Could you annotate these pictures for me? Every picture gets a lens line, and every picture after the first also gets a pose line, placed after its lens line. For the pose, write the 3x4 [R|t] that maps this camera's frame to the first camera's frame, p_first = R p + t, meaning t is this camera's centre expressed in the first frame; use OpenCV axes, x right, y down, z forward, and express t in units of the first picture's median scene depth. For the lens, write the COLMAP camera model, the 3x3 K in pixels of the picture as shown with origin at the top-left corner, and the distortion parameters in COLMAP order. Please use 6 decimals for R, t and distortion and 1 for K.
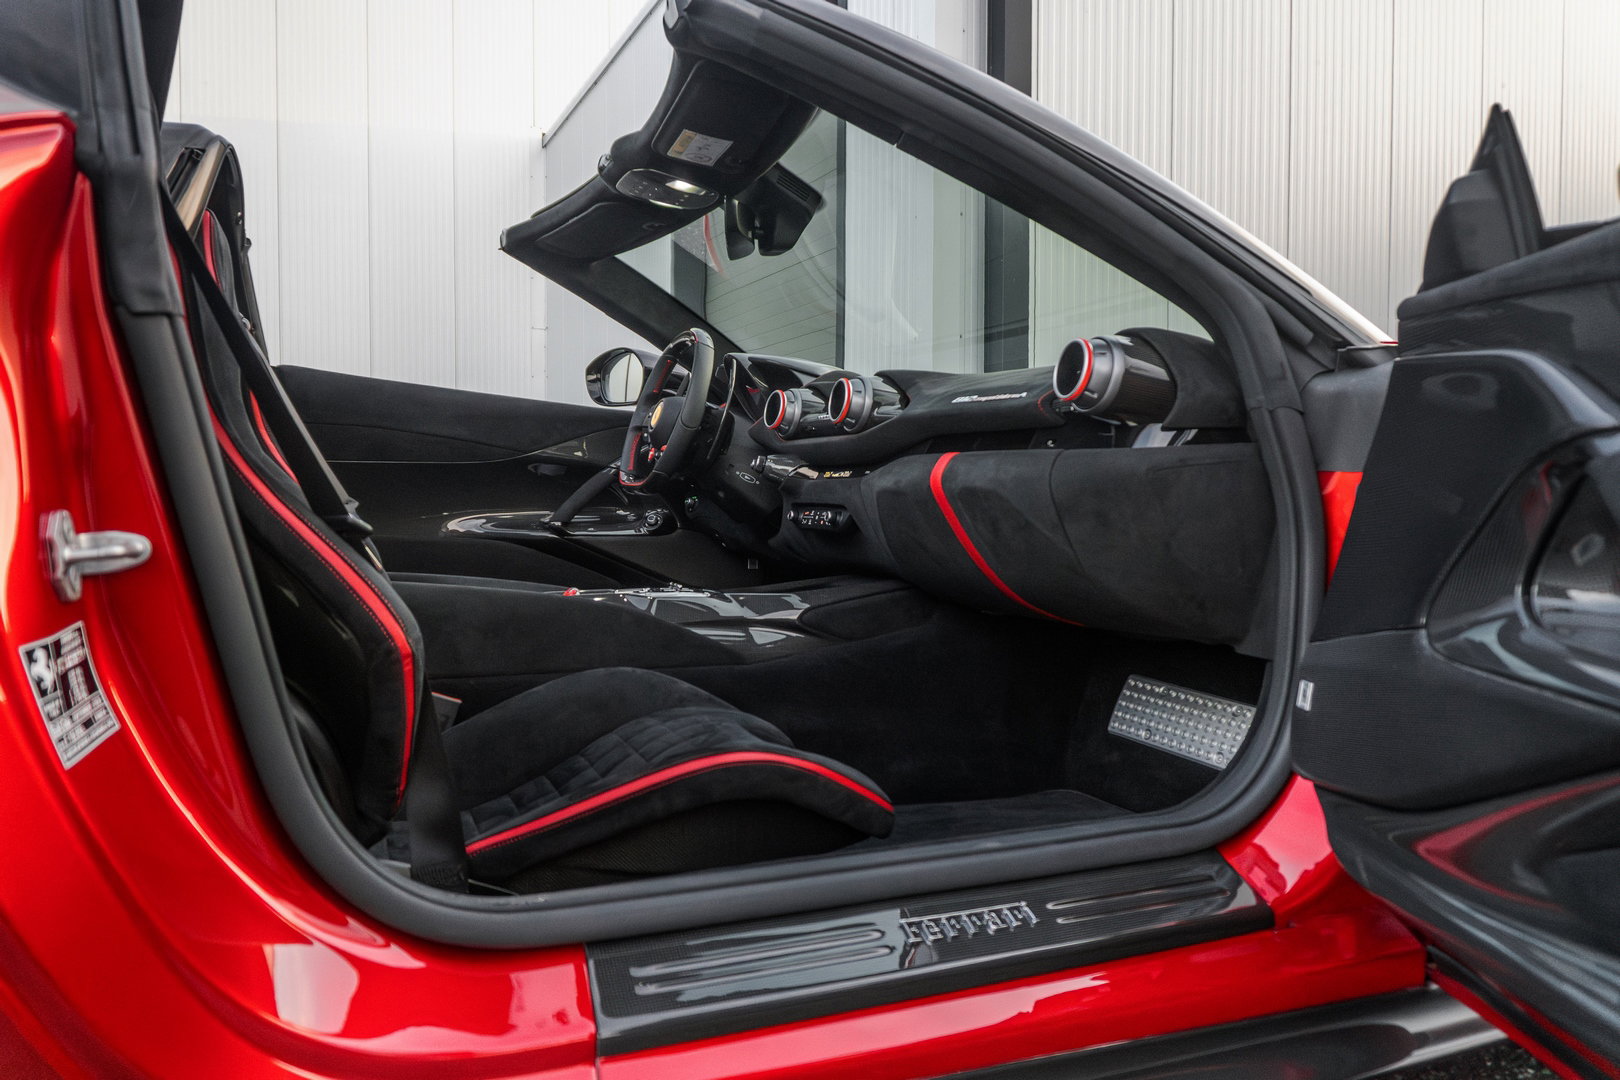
lens RADIAL K [[1159.7, 0, 810.0], [0, 1159.7, 540.0], [0, 0, 1]] dist [-0.006213, -0.000403]
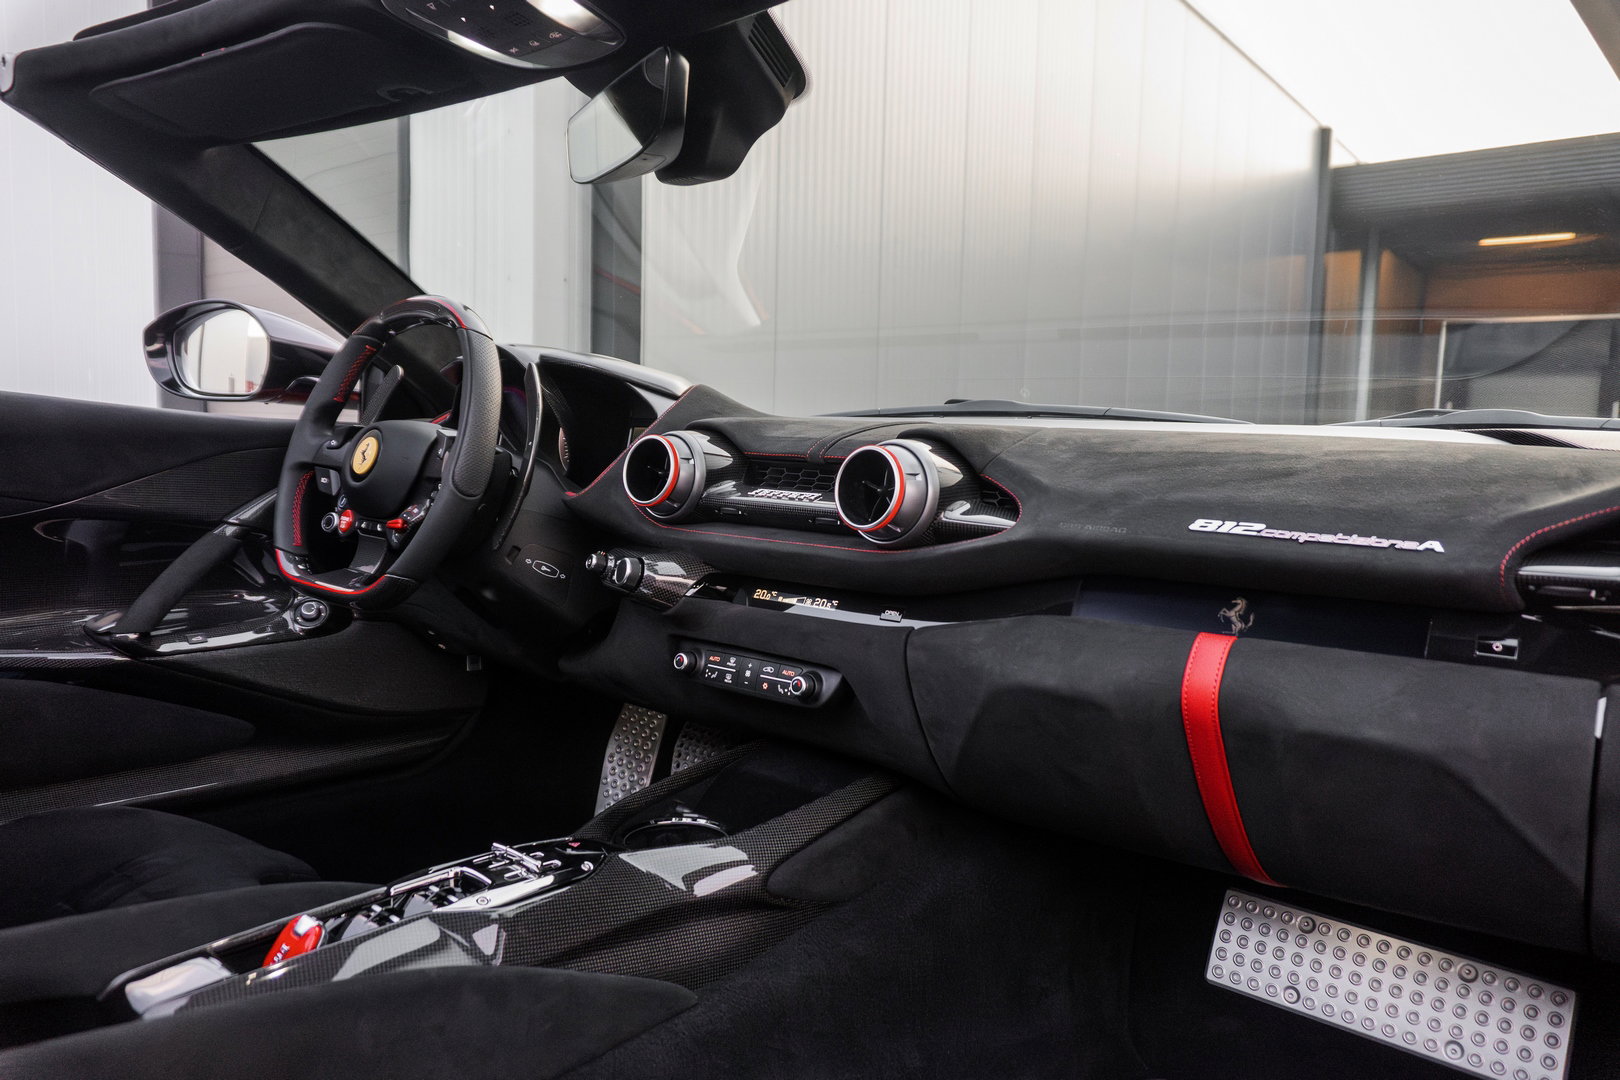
lens RADIAL K [[1099.5, 0, 810.0], [0, 1099.5, 540.0], [0, 0, 1]] dist [-0.009418, 0.000088]
pose [[0.898708, -0.030225, 0.437504, -0.179315], [-0.000702, 0.997522, 0.070358, -0.109508], [-0.438547, -0.063538, 0.896460, 0.473001]]
